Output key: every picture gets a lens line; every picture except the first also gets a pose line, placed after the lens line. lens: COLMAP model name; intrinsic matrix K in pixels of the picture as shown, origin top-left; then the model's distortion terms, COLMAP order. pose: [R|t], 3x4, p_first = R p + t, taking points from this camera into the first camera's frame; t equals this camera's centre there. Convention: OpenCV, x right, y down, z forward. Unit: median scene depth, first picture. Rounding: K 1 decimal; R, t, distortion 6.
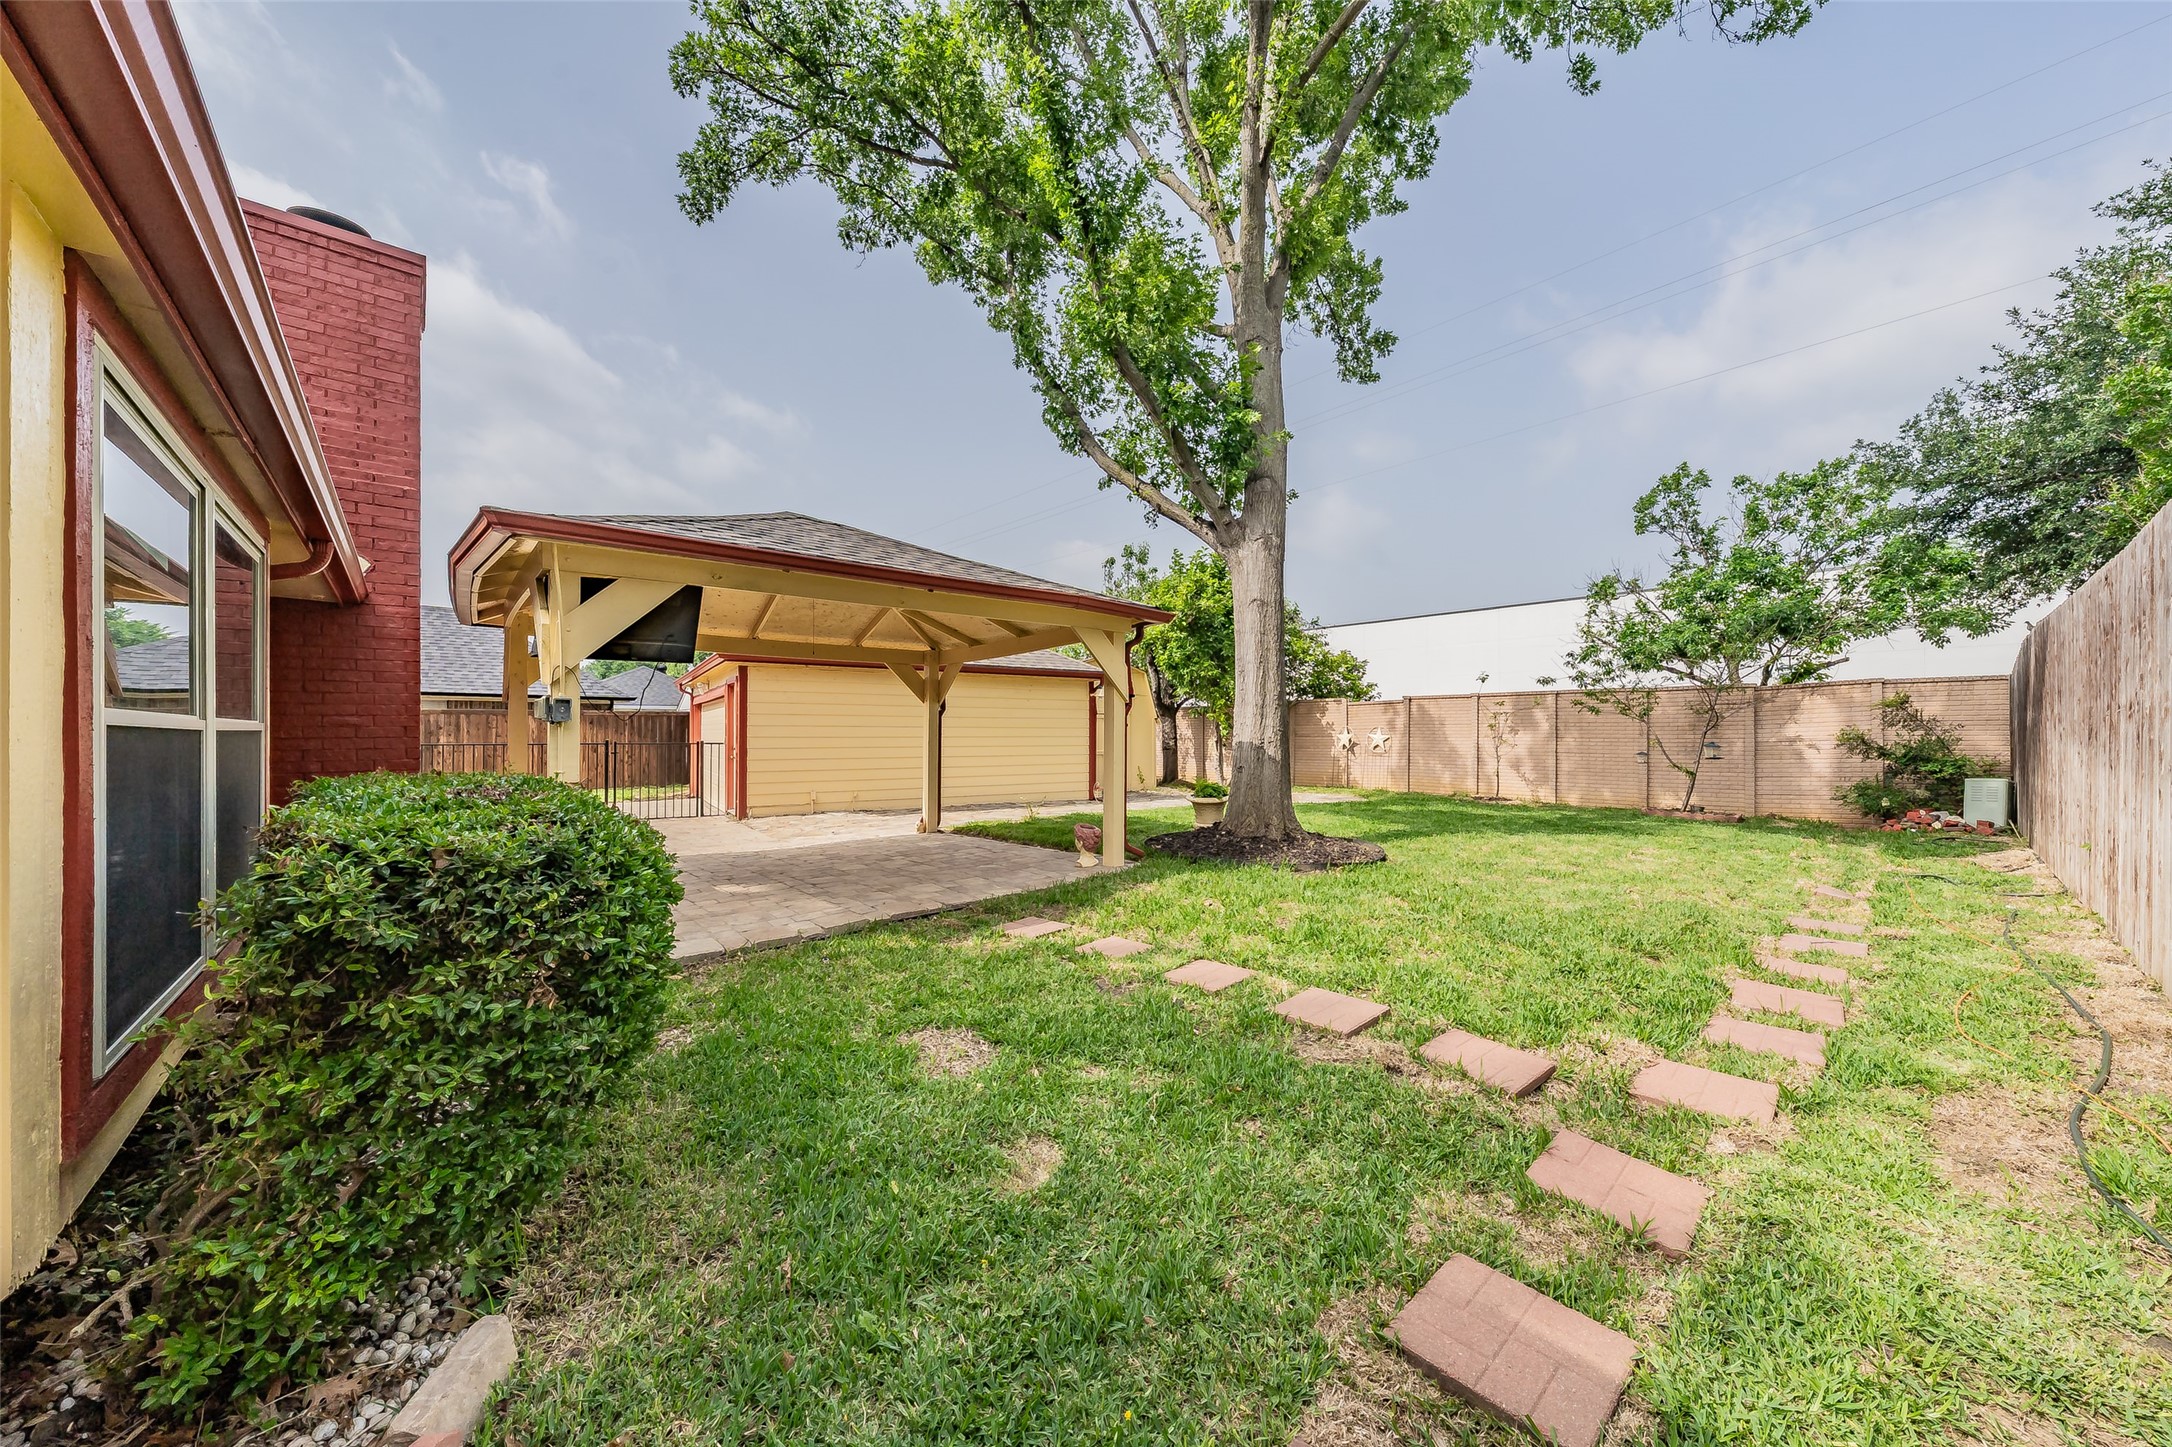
lens RADIAL K [[740.1, 0, 1090.8], [0, 740.1, 734.3], [0, 0, 1]] dist [-0.004232, 0.000143]
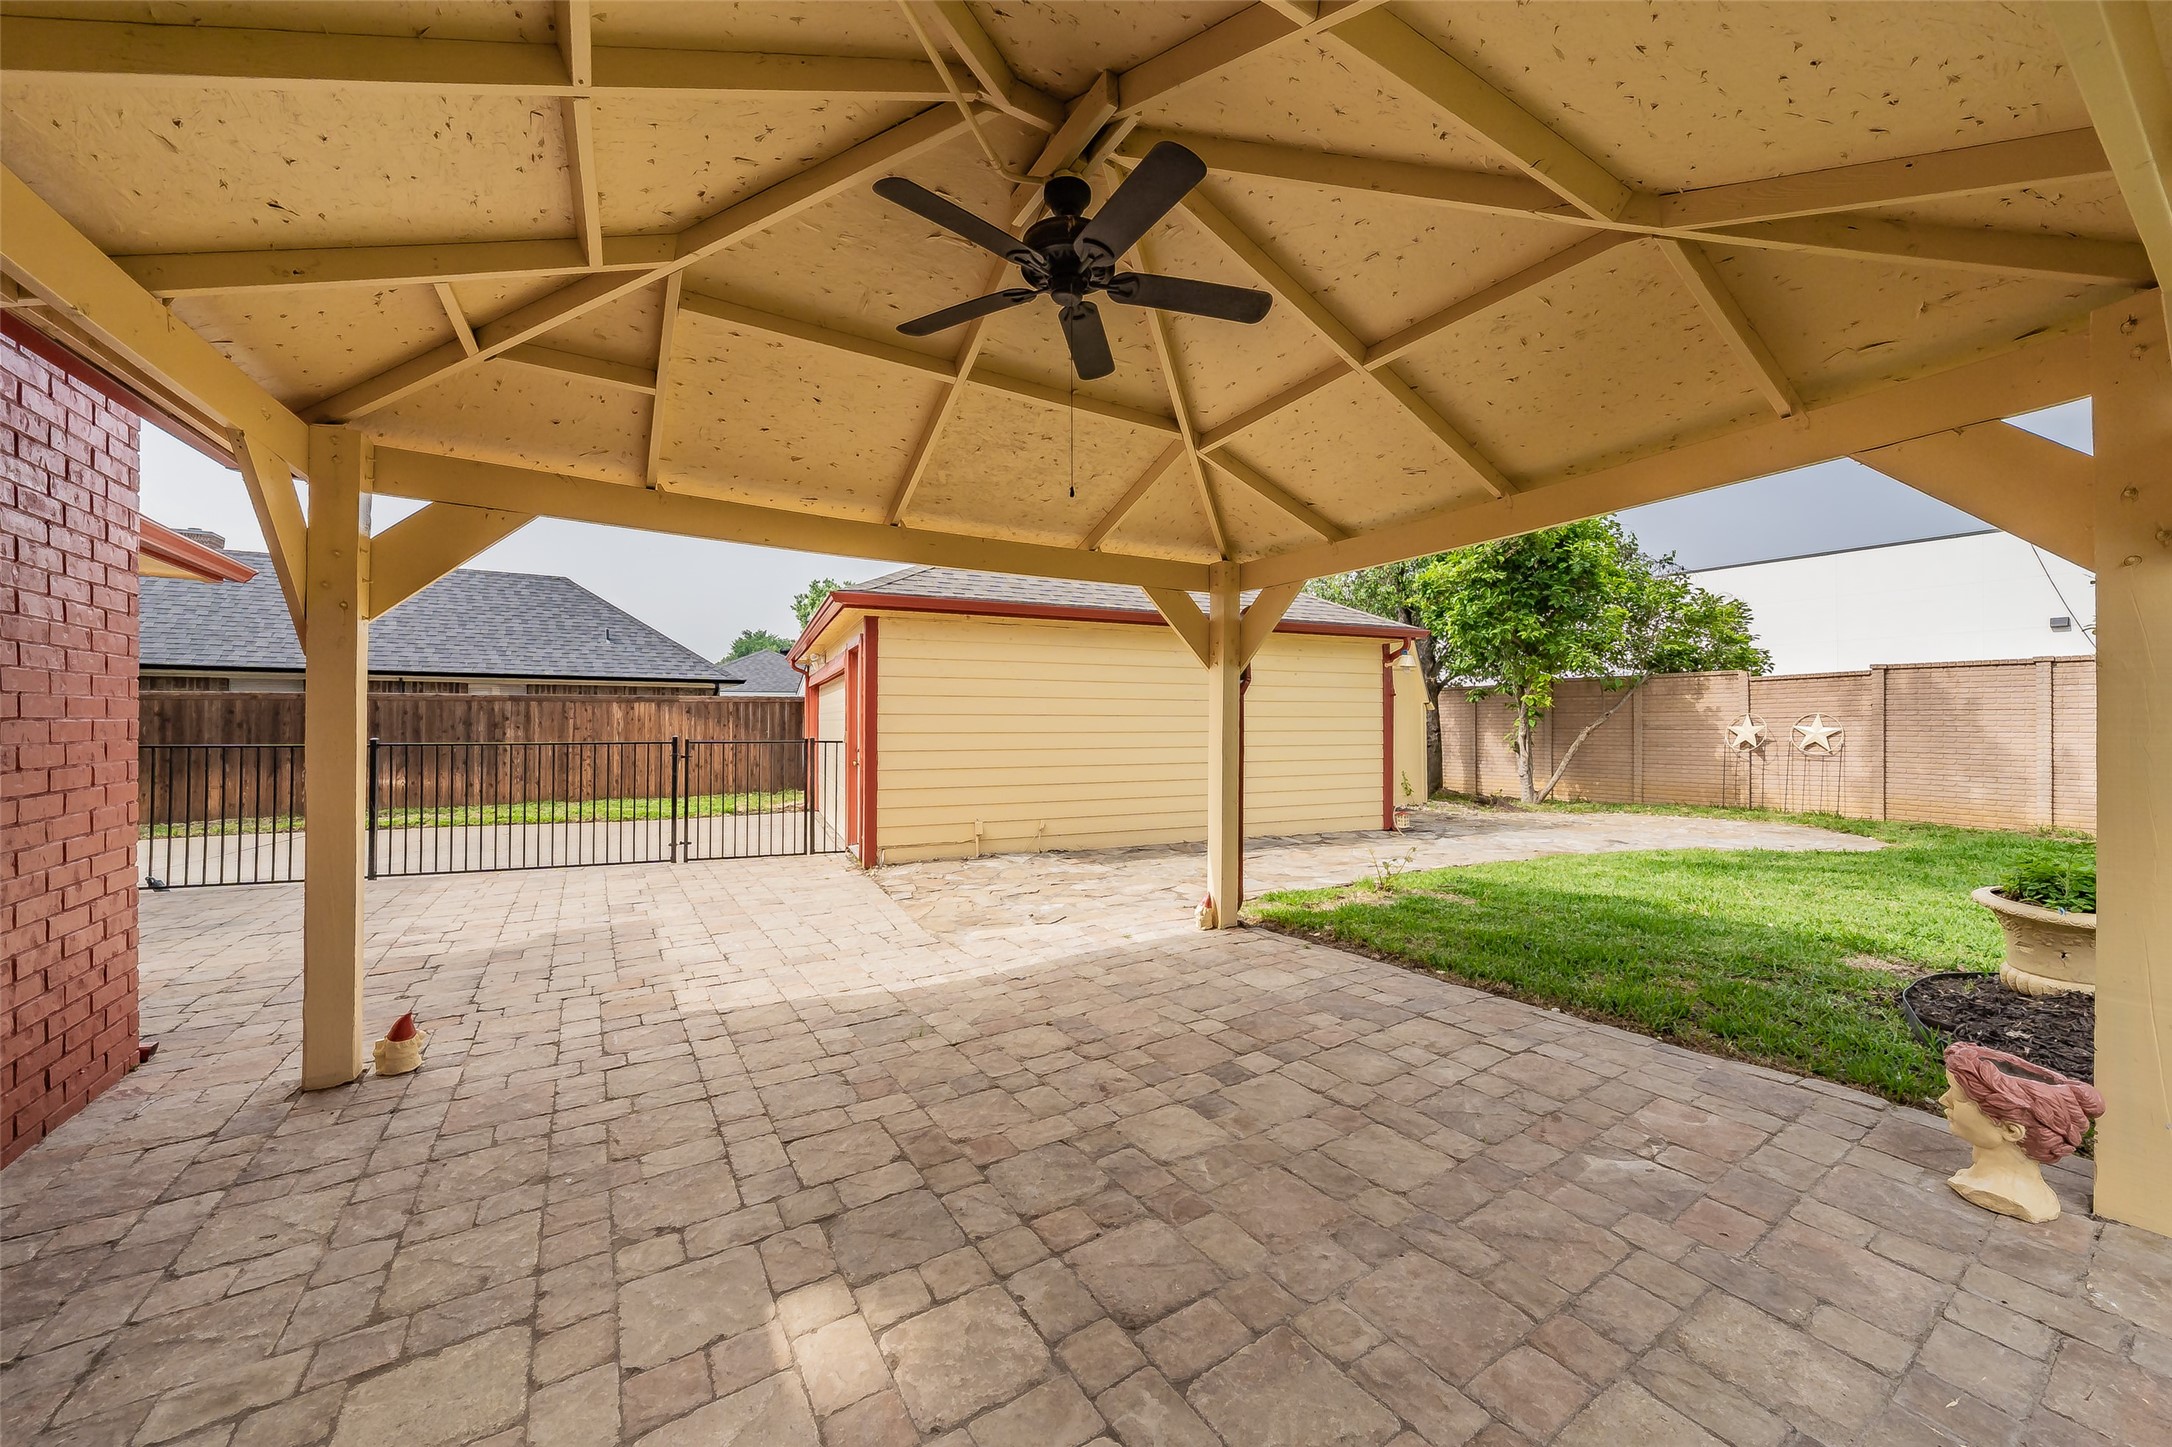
lens RADIAL K [[740.1, 0, 1096.0], [0, 740.1, 721.2], [0, 0, 1]] dist [-0.004232, 0.000143]
pose [[0.989196, -0.001435, -0.146590, -0.146870], [0.000993, 0.999995, -0.003092, -0.002993], [0.146594, 0.002913, 0.989192, 0.314622]]
